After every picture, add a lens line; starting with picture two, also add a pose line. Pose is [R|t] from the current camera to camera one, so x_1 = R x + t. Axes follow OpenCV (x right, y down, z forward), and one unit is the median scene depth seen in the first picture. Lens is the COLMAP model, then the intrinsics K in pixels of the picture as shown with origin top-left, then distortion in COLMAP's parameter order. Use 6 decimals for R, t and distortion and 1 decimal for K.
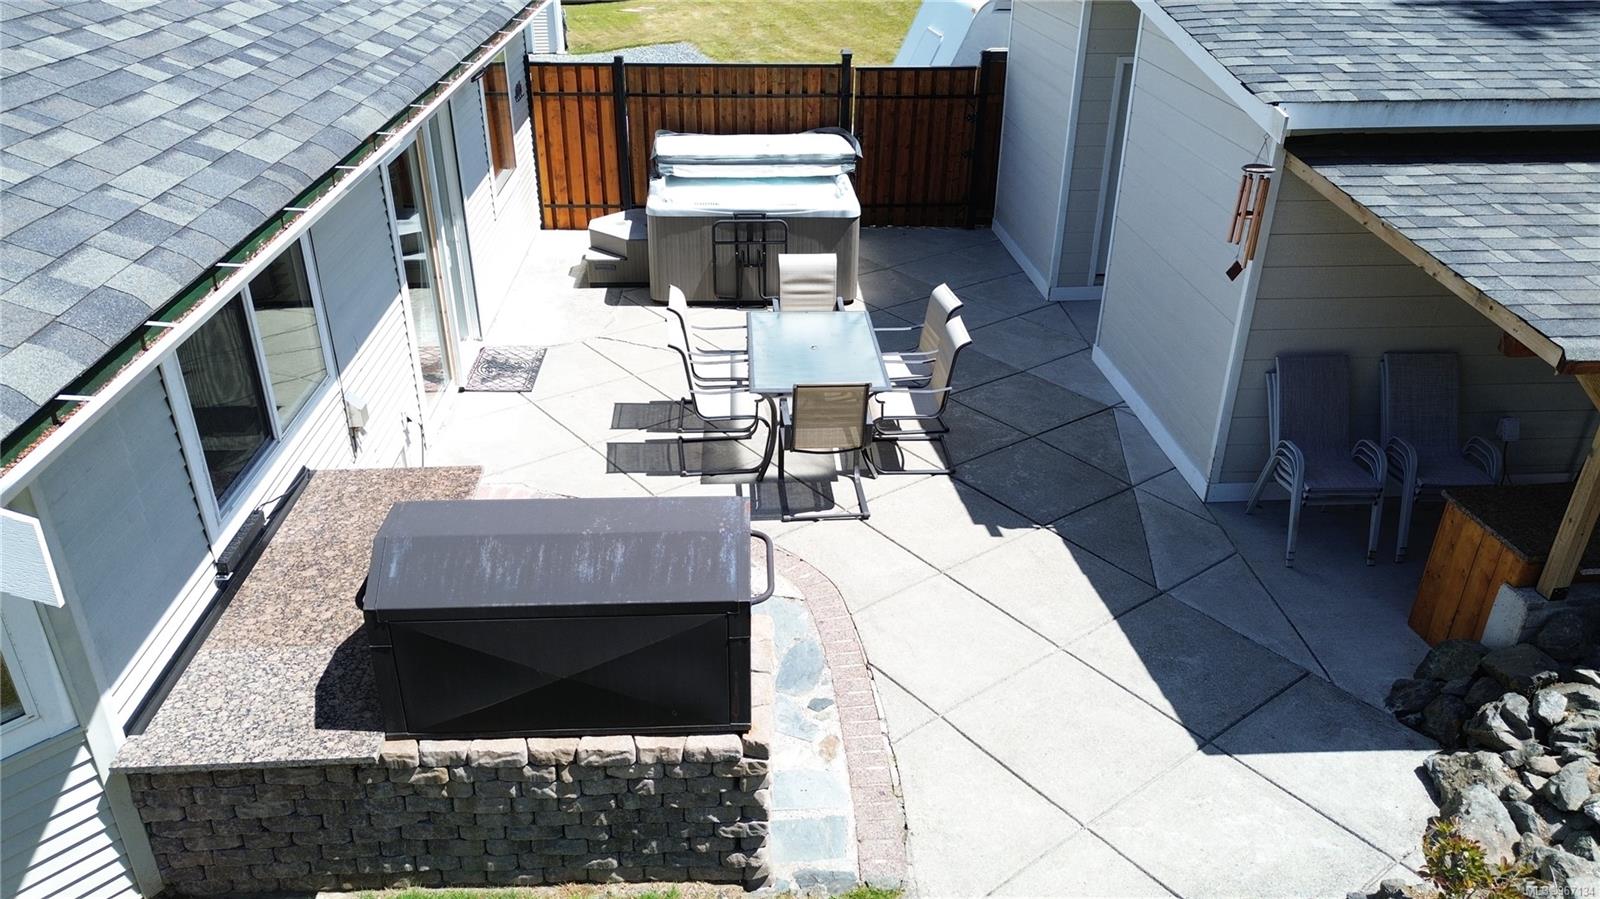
lens RADIAL K [[1119.4, 0, 800.0], [0, 1119.4, 449.5], [0, 0, 1]] dist [0.089829, -0.098176]
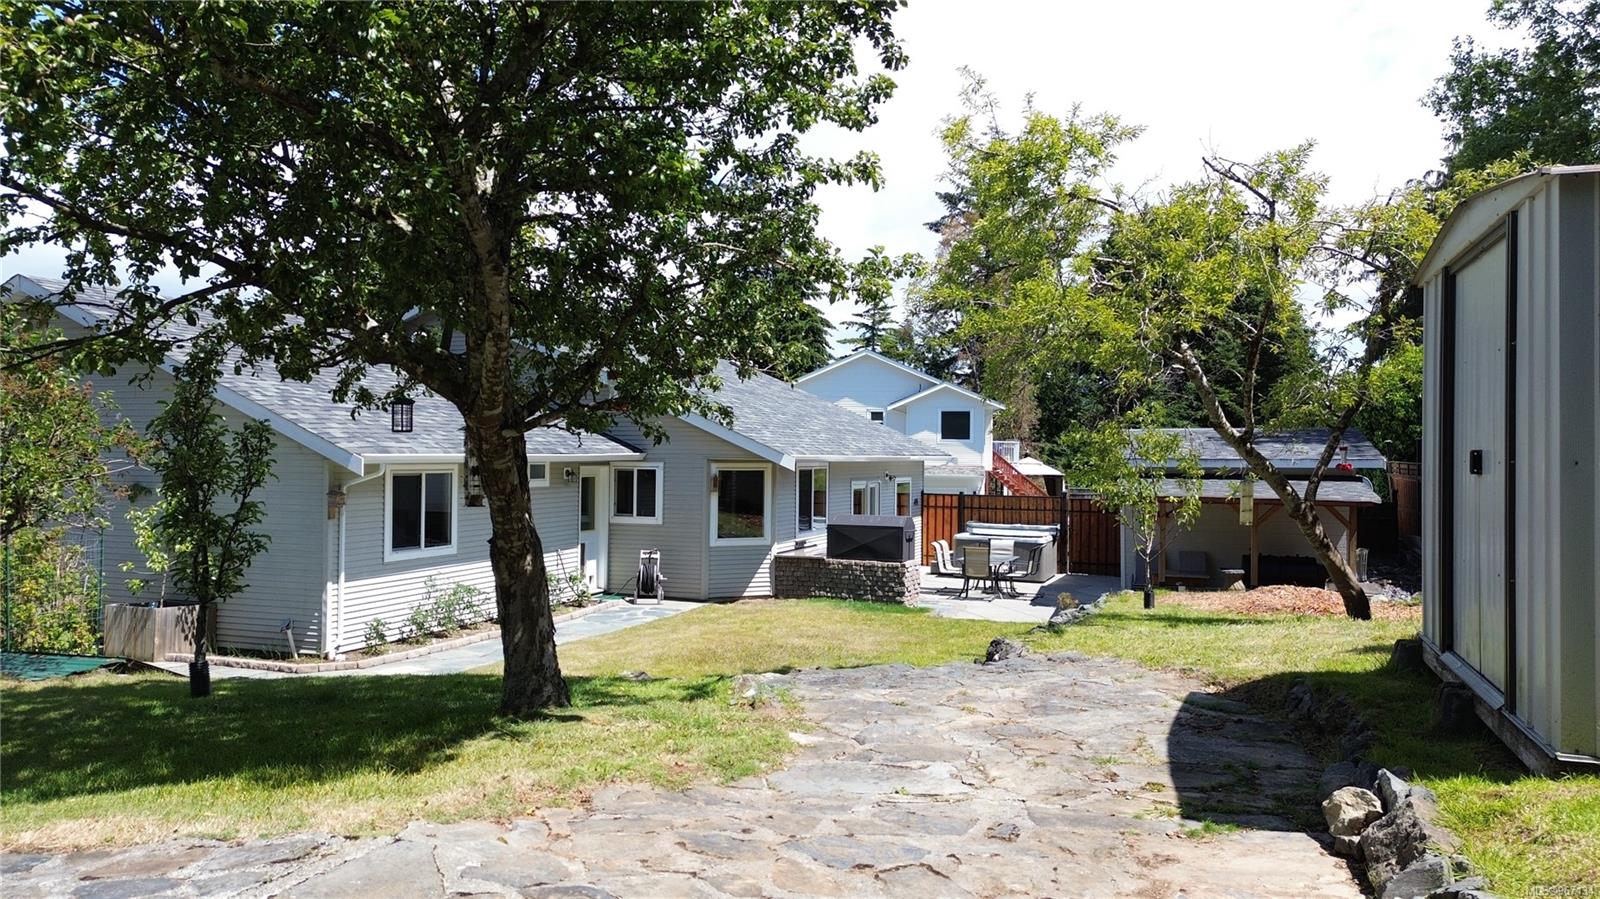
lens RADIAL K [[1119.4, 0, 800.0], [0, 1119.4, 449.5], [0, 0, 1]] dist [0.089829, -0.098176]
pose [[0.911313, -0.008801, -0.411619, 0.471514], [-0.190249, 0.877628, -0.439971, 0.631970], [0.365121, 0.479261, 0.798120, -0.958686]]
